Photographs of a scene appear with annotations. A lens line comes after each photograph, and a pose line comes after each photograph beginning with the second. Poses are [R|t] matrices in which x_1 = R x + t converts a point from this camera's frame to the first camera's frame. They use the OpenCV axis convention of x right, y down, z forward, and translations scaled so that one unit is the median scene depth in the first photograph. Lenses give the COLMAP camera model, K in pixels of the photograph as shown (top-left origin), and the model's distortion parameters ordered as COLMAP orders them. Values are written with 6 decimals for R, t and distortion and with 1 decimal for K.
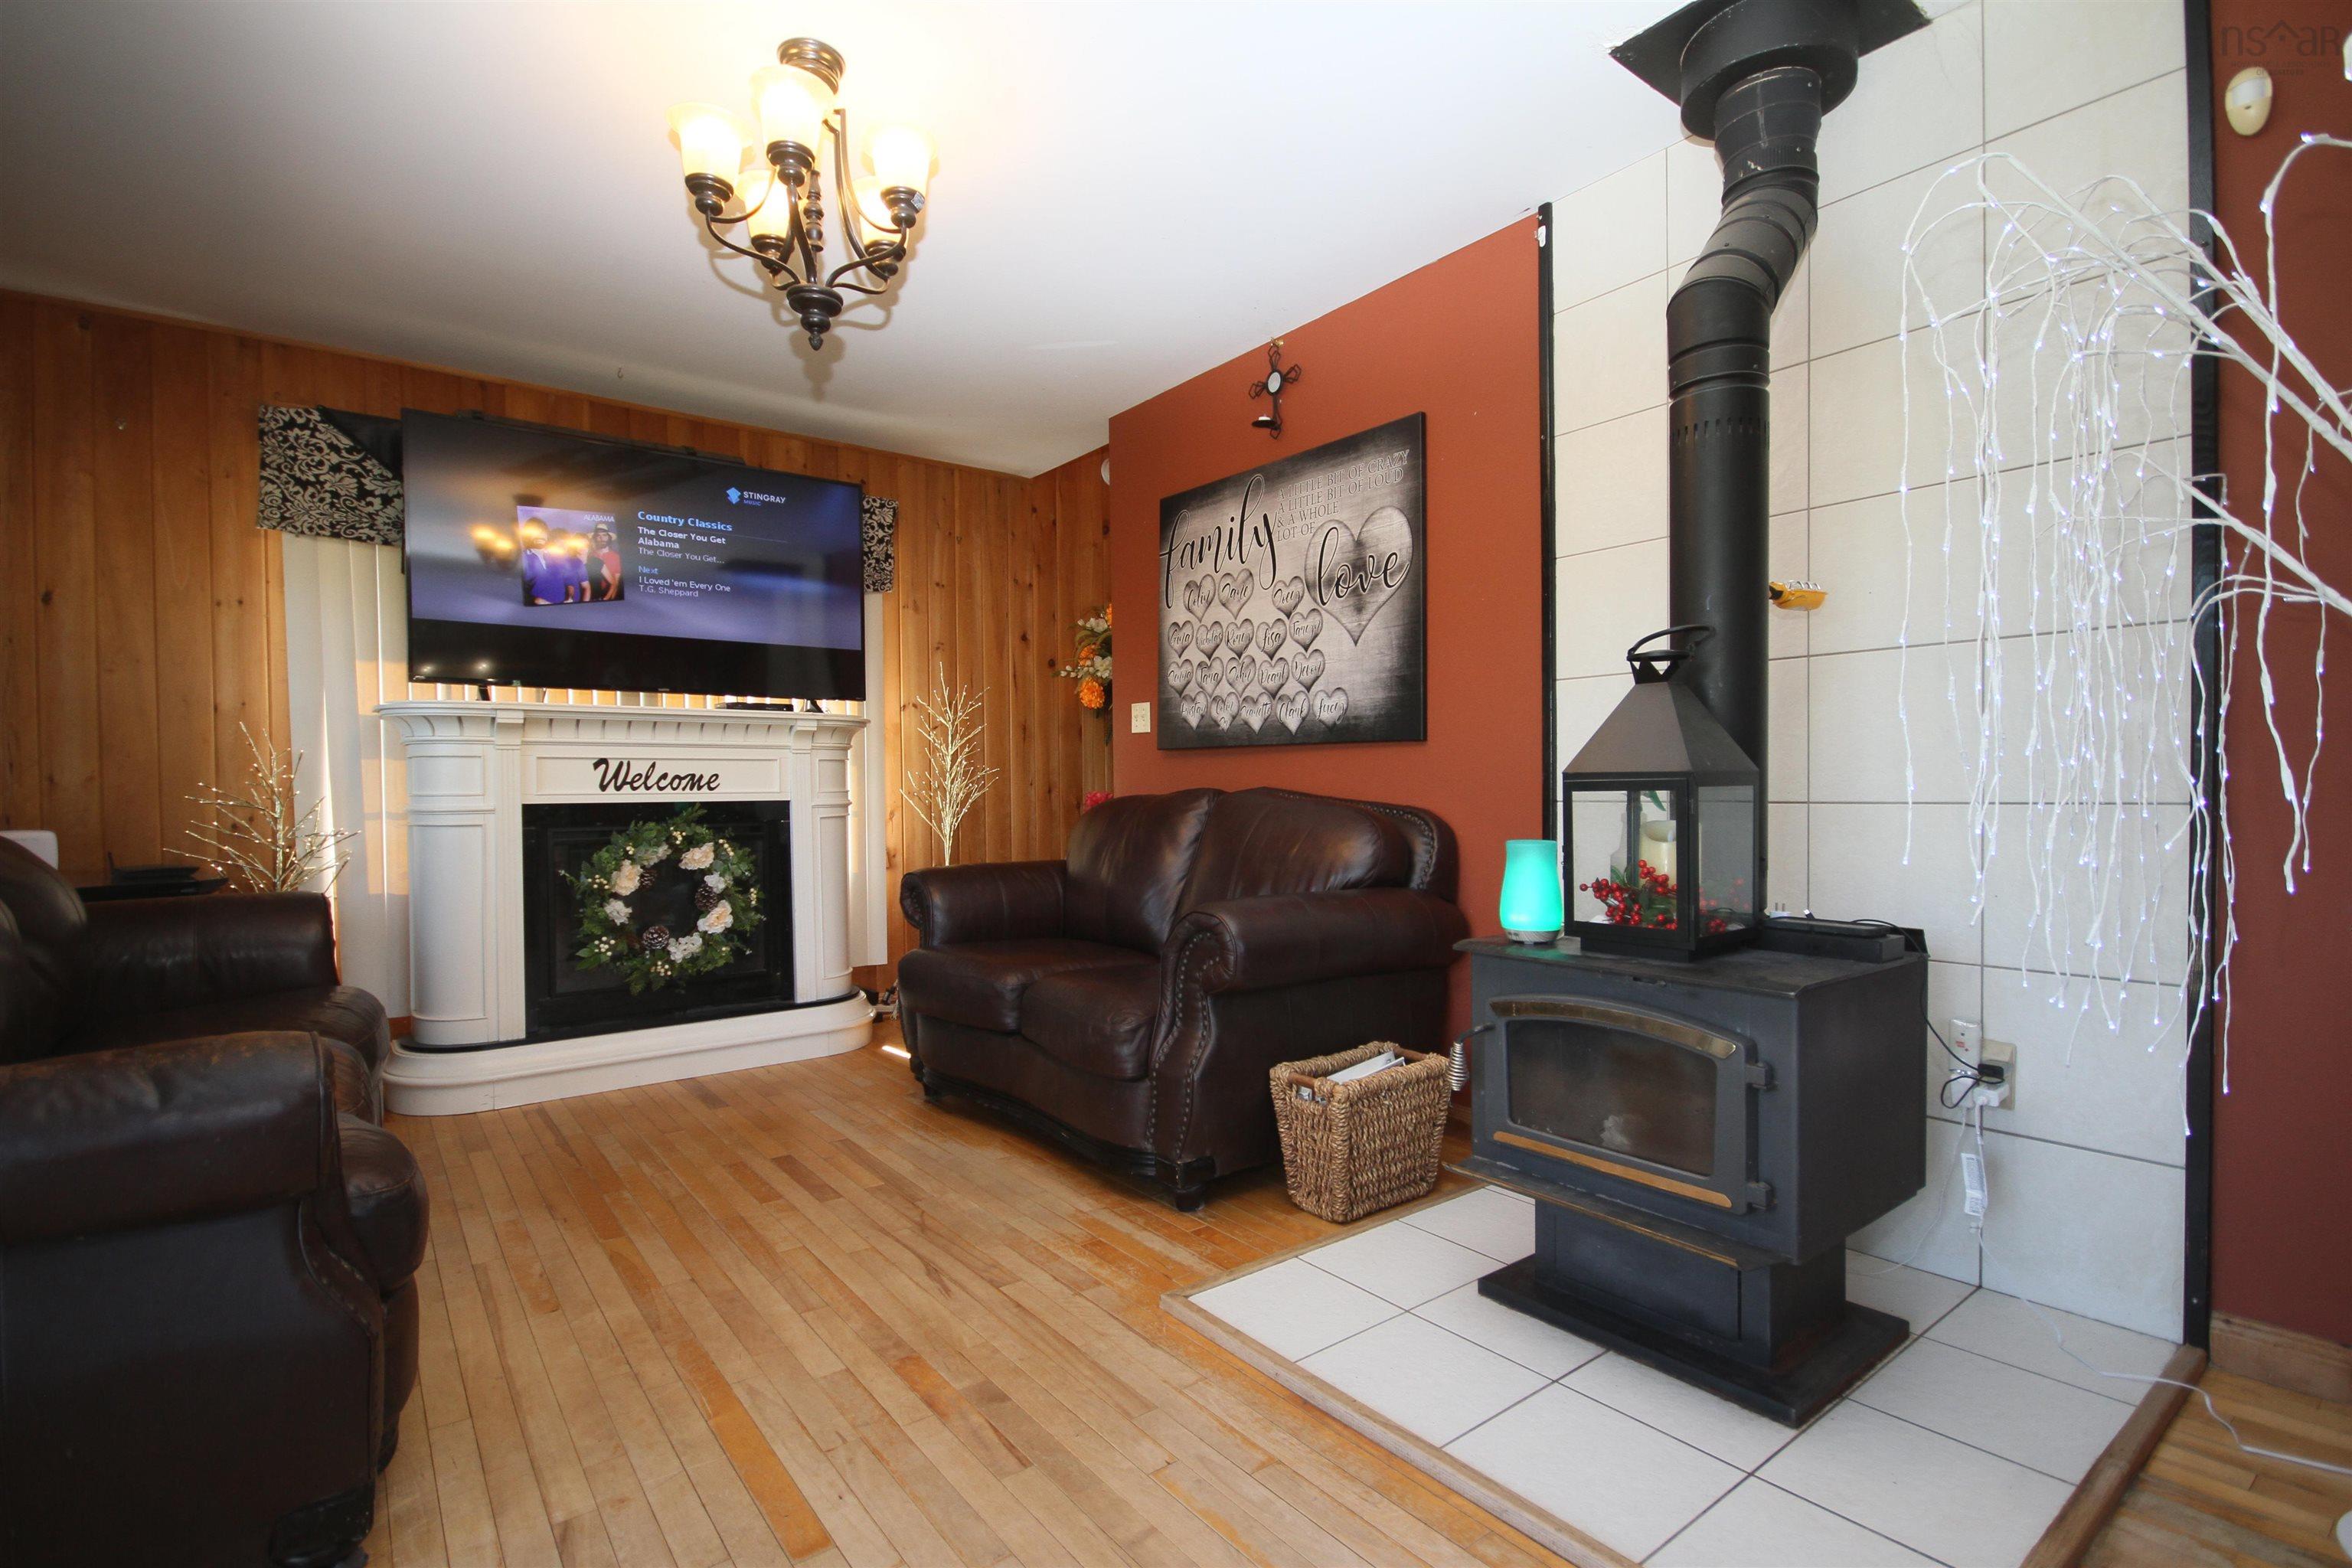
lens RADIAL K [[1094.5, 0, 1175.9], [0, 1094.5, 809.7], [0, 0, 1]] dist [0.008782, -0.004948]
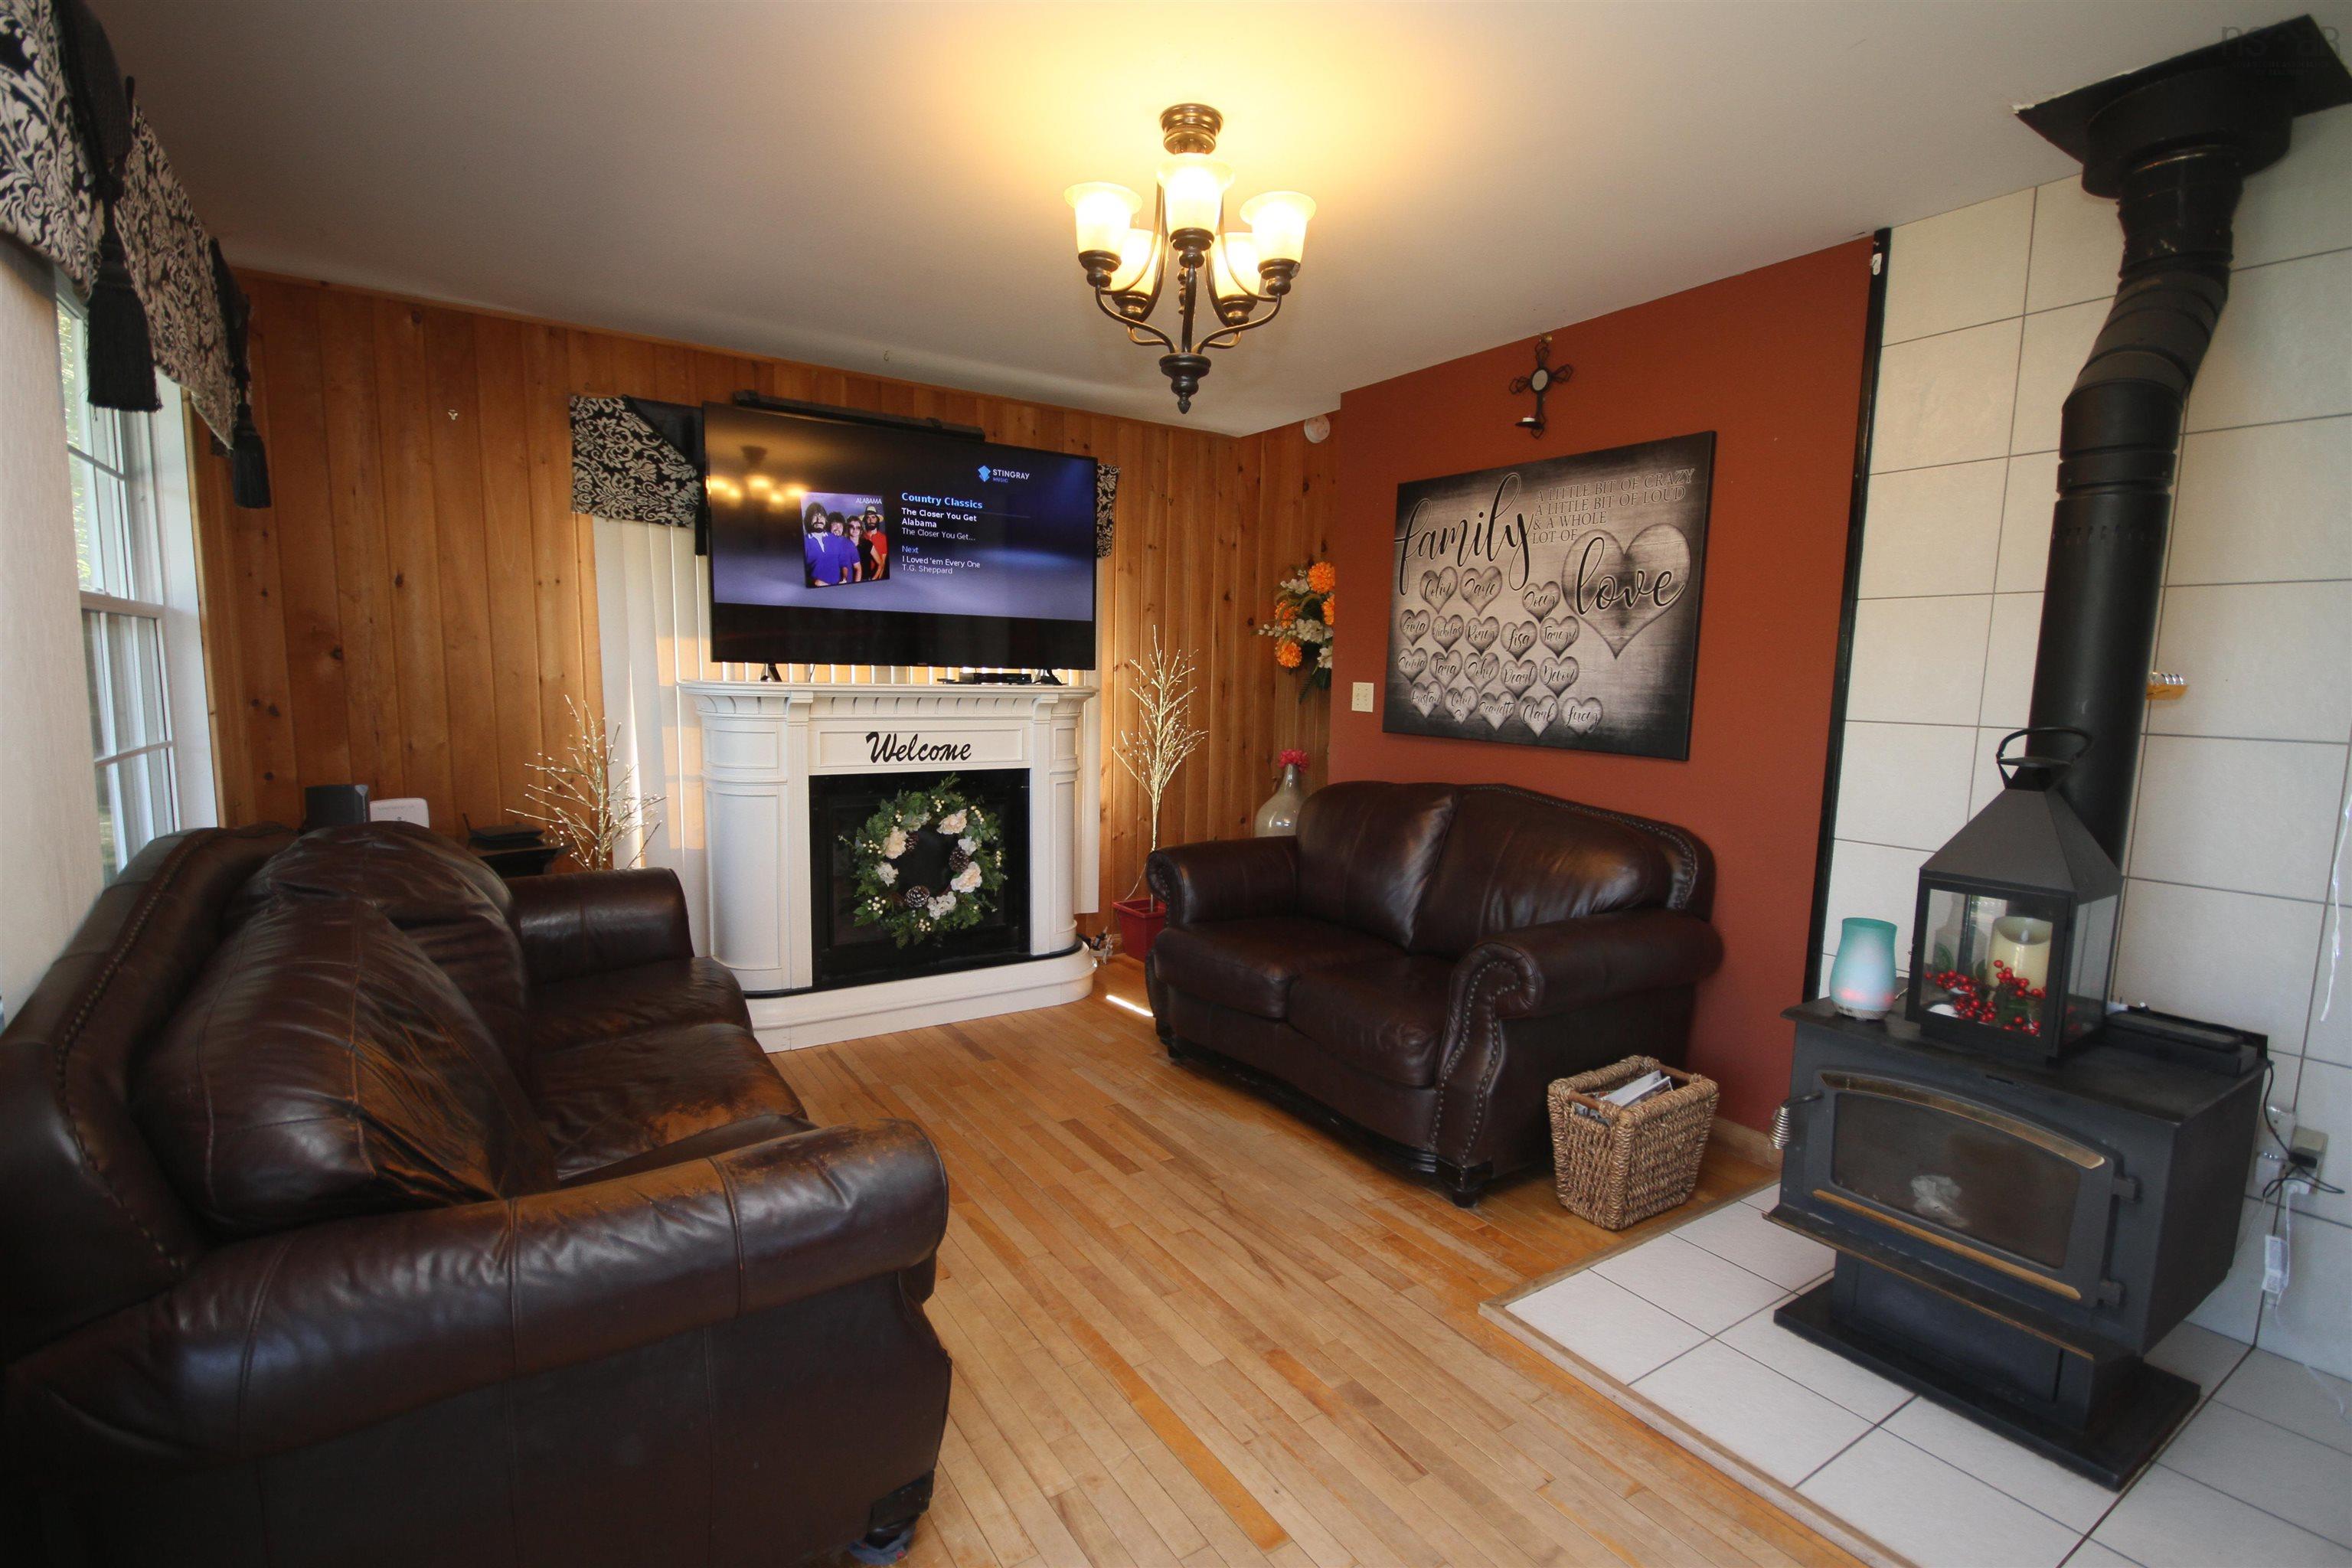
lens RADIAL K [[1094.5, 0, 1178.9], [0, 1094.5, 795.9], [0, 0, 1]] dist [0.008782, -0.004948]
pose [[0.996910, 0.039369, -0.067975, -0.189618], [-0.032868, 0.995006, 0.094252, -0.119773], [0.071346, -0.091727, 0.993225, -0.059547]]
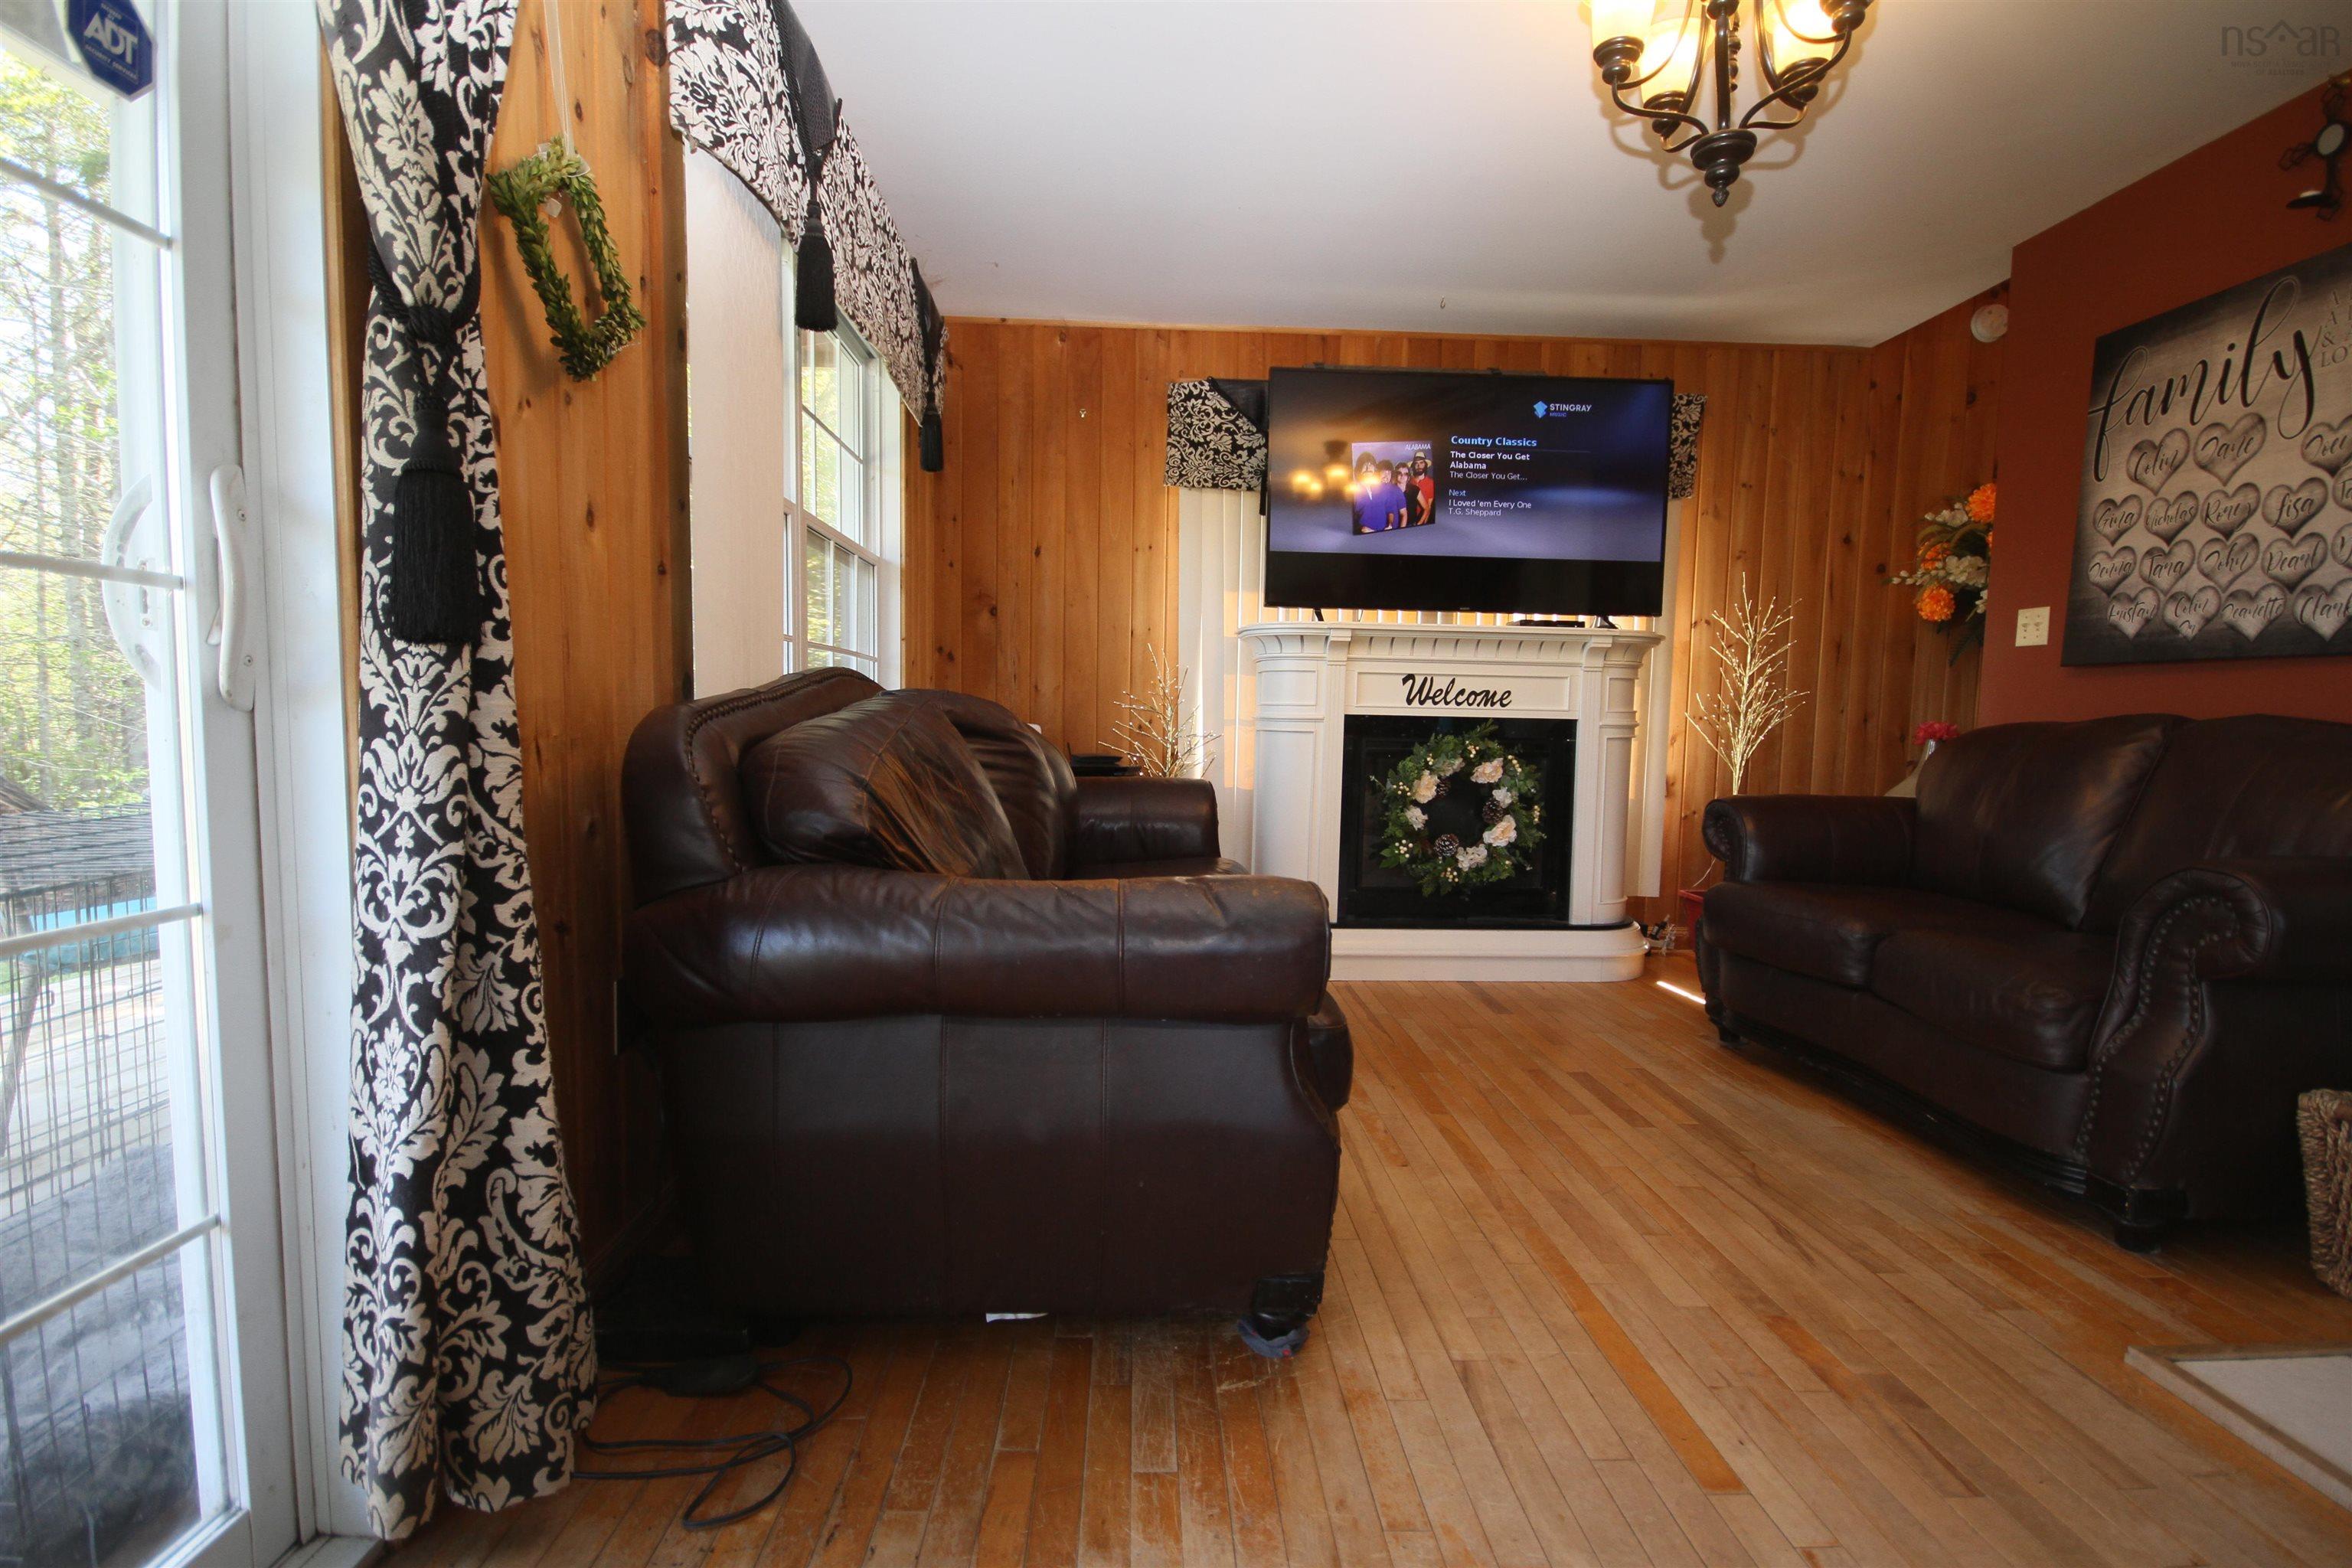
lens RADIAL K [[1094.5, 0, 1189.8], [0, 1094.5, 808.4], [0, 0, 1]] dist [0.008782, -0.004948]
pose [[0.820682, 0.071172, -0.566935, -0.105120], [-0.038911, 0.996870, 0.068817, 0.023280], [0.570058, -0.034417, 0.820883, -0.006969]]
